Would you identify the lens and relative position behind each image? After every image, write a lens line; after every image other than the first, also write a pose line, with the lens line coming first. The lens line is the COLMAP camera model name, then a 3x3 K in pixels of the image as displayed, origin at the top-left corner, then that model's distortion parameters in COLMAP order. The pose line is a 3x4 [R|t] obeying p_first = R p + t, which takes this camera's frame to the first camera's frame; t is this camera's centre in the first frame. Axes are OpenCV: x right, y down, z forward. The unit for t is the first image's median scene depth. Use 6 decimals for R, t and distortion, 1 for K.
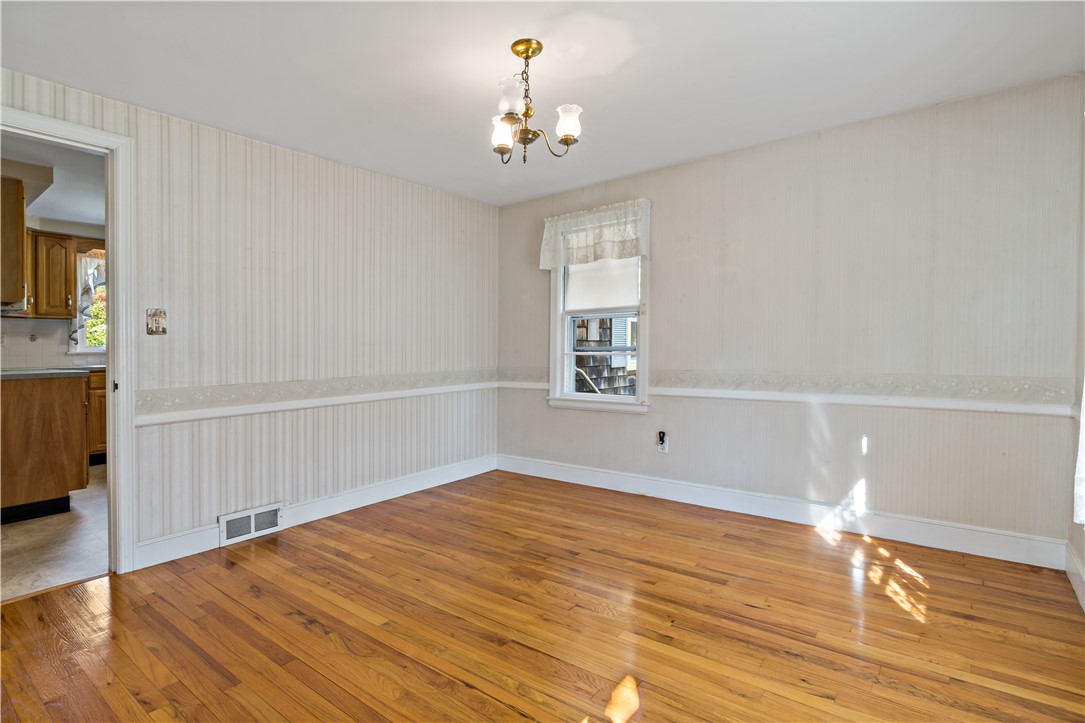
lens RADIAL K [[547.1, 0, 542.1], [0, 547.1, 362.3], [0, 0, 1]] dist [-0.005403, 0.000567]
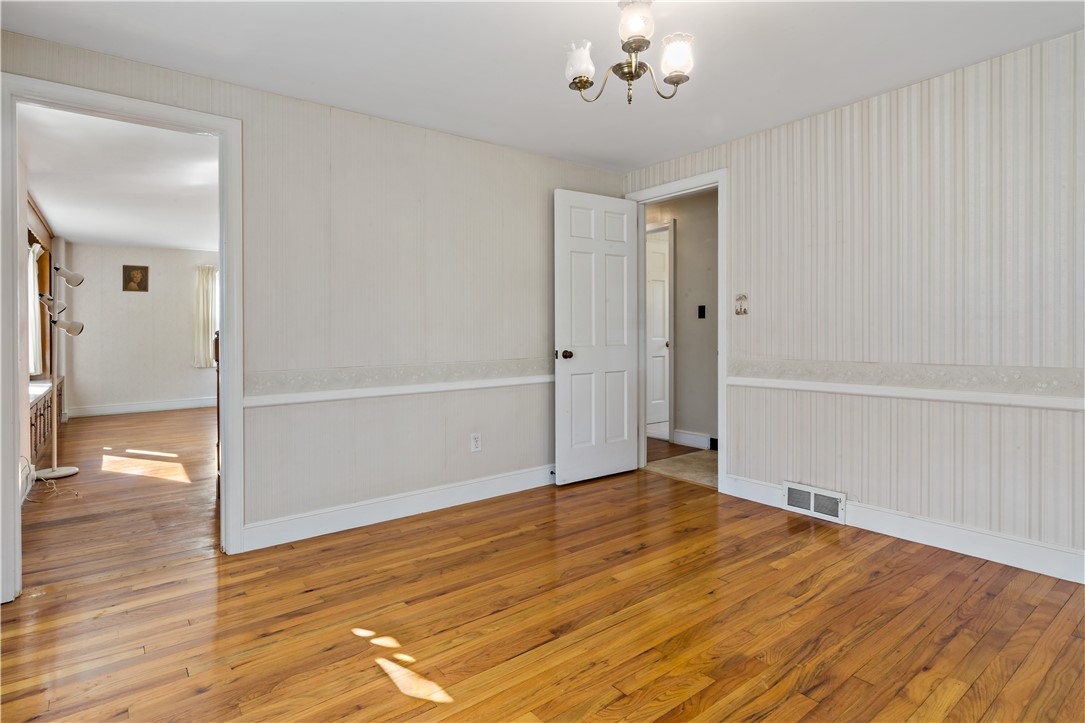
lens RADIAL K [[563.6, 0, 554.0], [0, 563.6, 345.6], [0, 0, 1]] dist [-0.007055, 0.000904]
pose [[-0.243866, 0.043014, -0.968854, 0.624168], [-0.016400, 0.998690, 0.048467, -0.034346], [0.969670, 0.027709, -0.242842, 0.867465]]
